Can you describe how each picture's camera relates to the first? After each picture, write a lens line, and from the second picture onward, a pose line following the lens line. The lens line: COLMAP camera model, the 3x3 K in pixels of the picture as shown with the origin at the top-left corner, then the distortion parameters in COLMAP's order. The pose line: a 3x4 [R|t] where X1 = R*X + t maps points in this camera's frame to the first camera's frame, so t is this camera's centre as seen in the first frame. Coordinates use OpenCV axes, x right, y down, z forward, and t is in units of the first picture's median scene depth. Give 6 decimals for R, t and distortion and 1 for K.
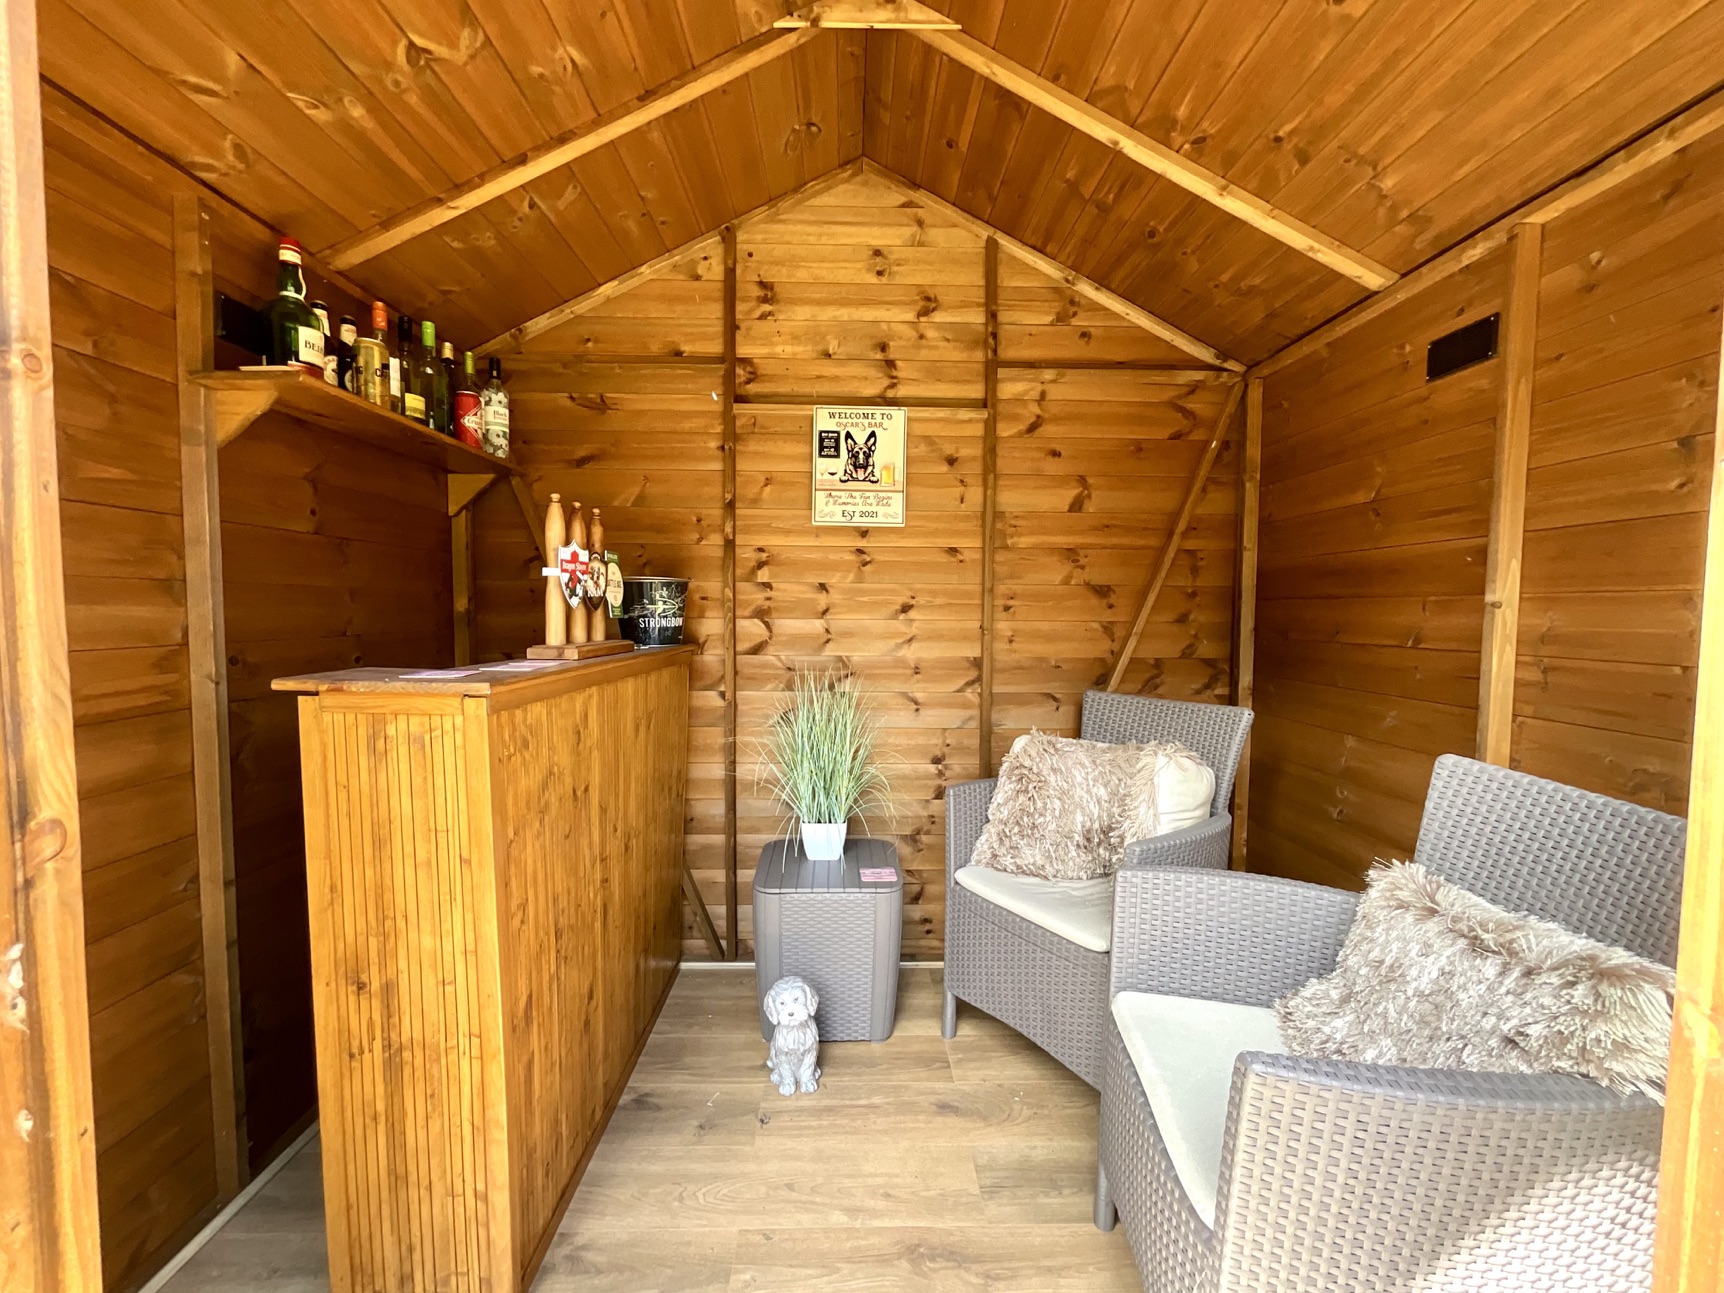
lens RADIAL K [[696.1, 0, 864.0], [0, 696.1, 650.9], [0, 0, 1]] dist [-0.001722, -0.000095]
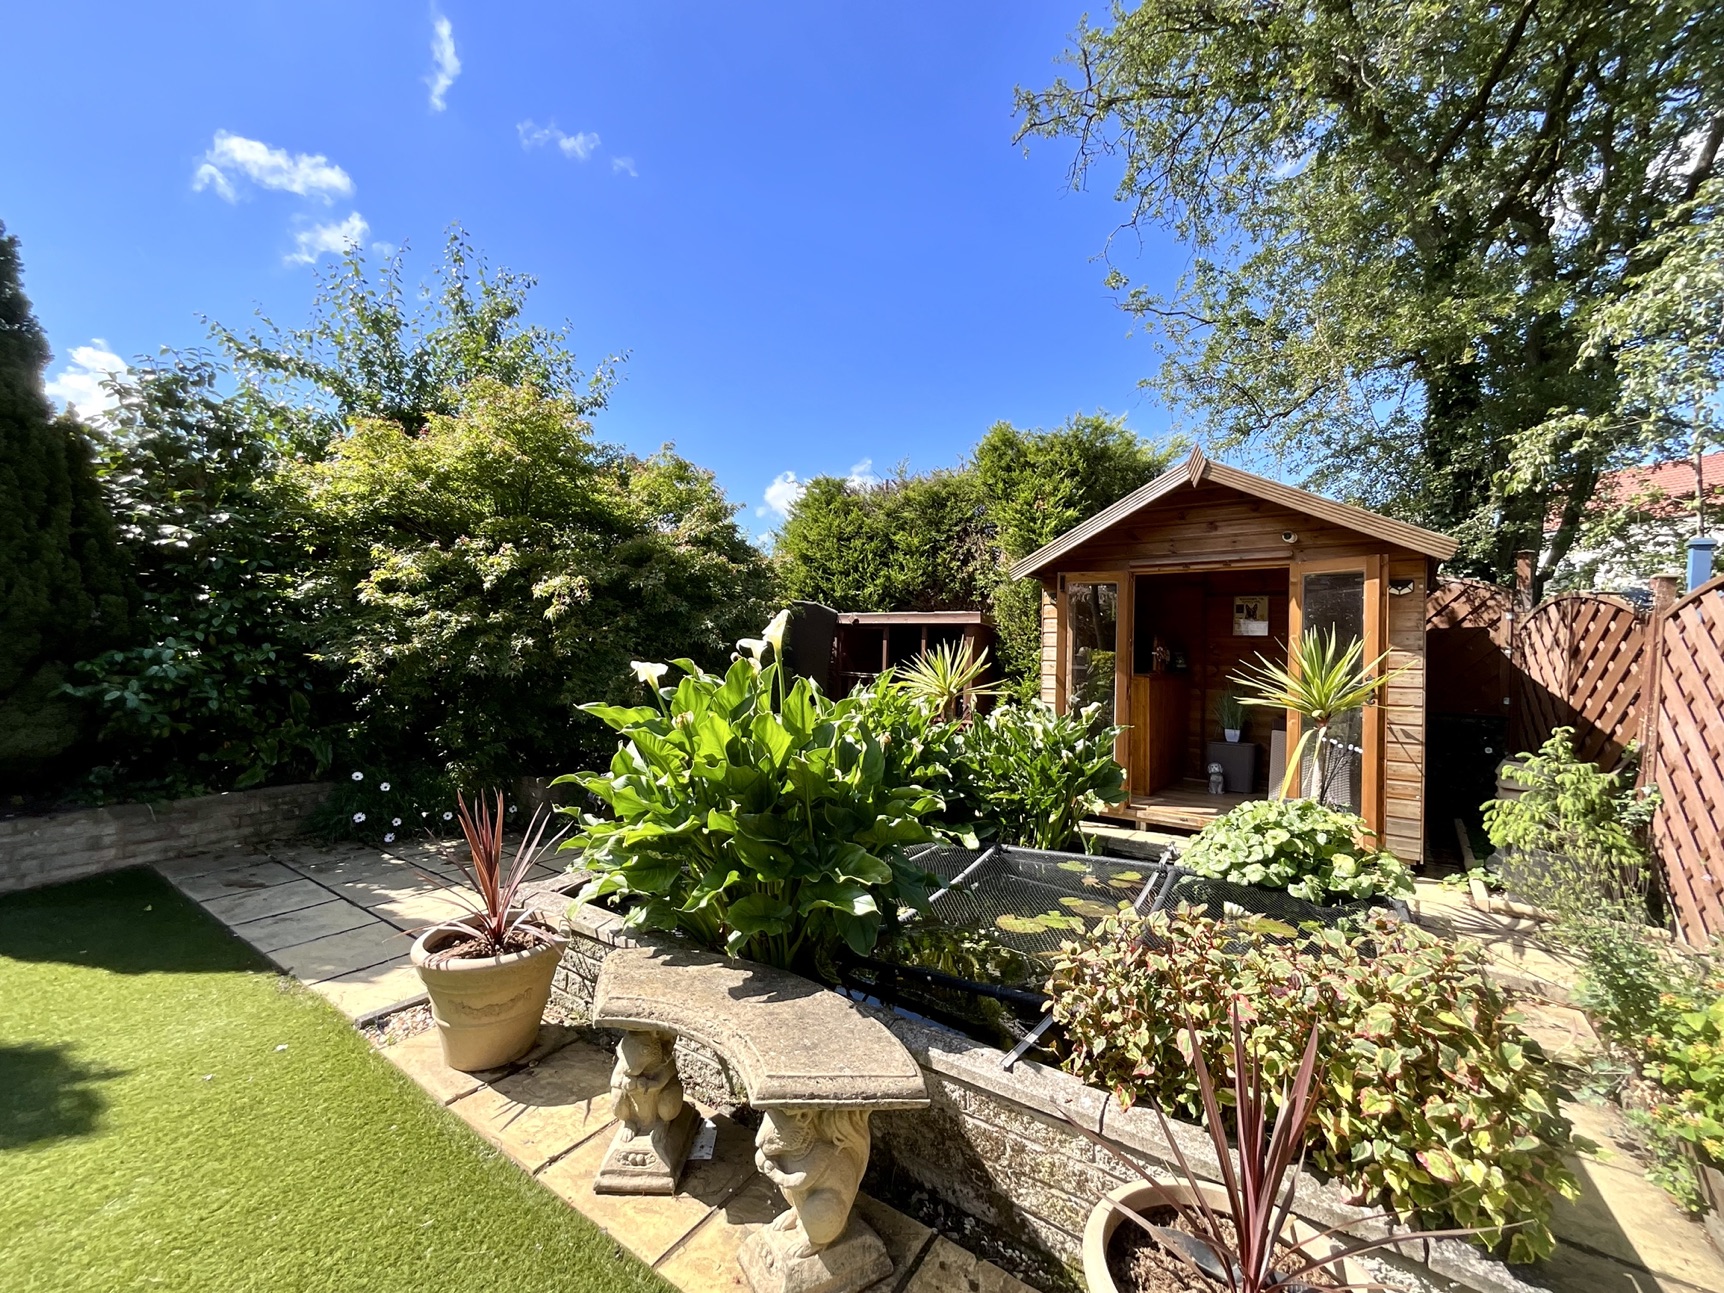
lens RADIAL K [[696.1, 0, 858.3], [0, 696.1, 650.8], [0, 0, 1]] dist [-0.001722, -0.000095]
pose [[0.796307, 0.005685, -0.604866, 0.457824], [-0.049903, 0.997165, -0.056325, 0.134642], [0.602831, 0.075037, 0.794332, -2.368788]]
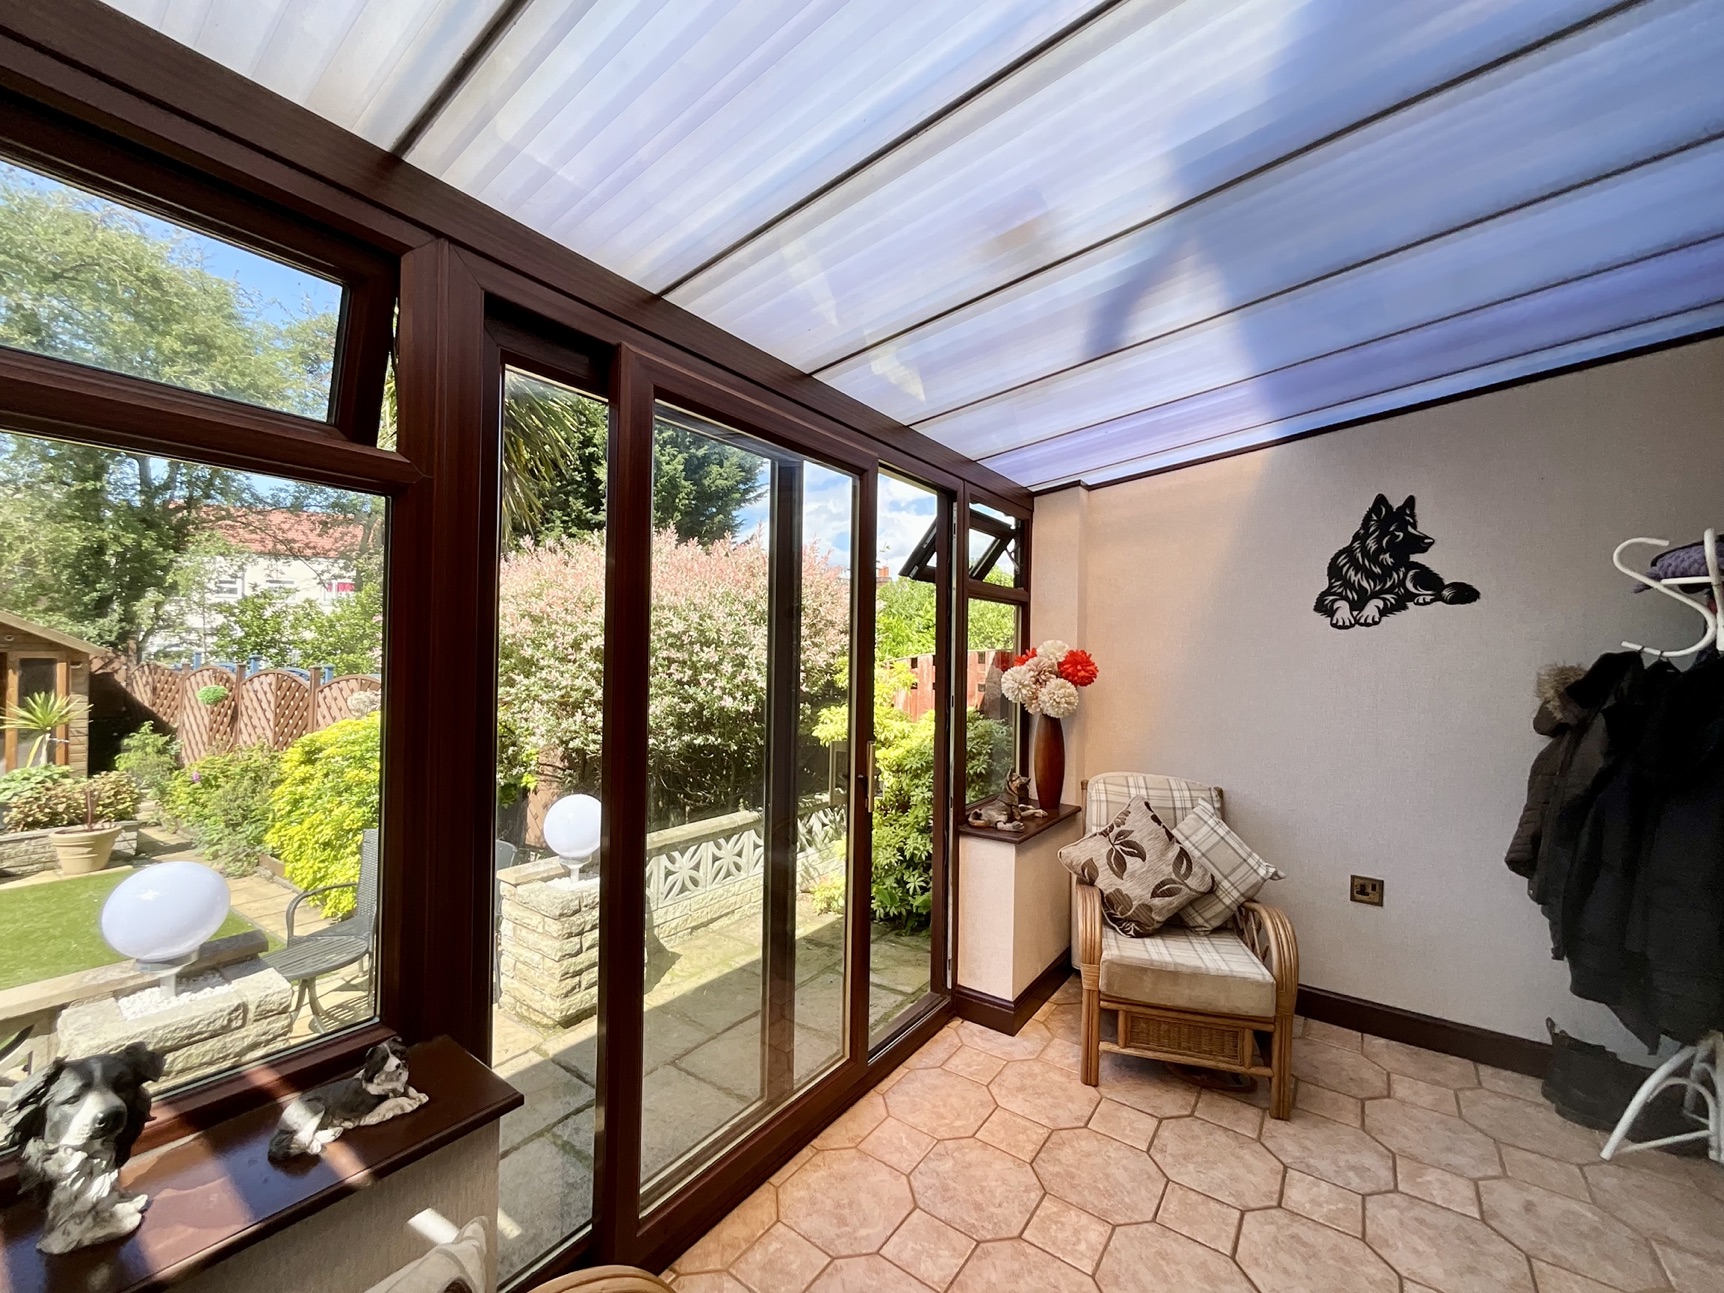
lens RADIAL K [[696.1, 0, 857.8], [0, 696.1, 647.5], [0, 0, 1]] dist [-0.001722, -0.000095]
pose [[0.601484, 0.006033, 0.798862, -0.241317], [0.038216, 0.998609, -0.036316, -0.063004], [-0.797970, 0.052373, 0.600417, -8.081992]]
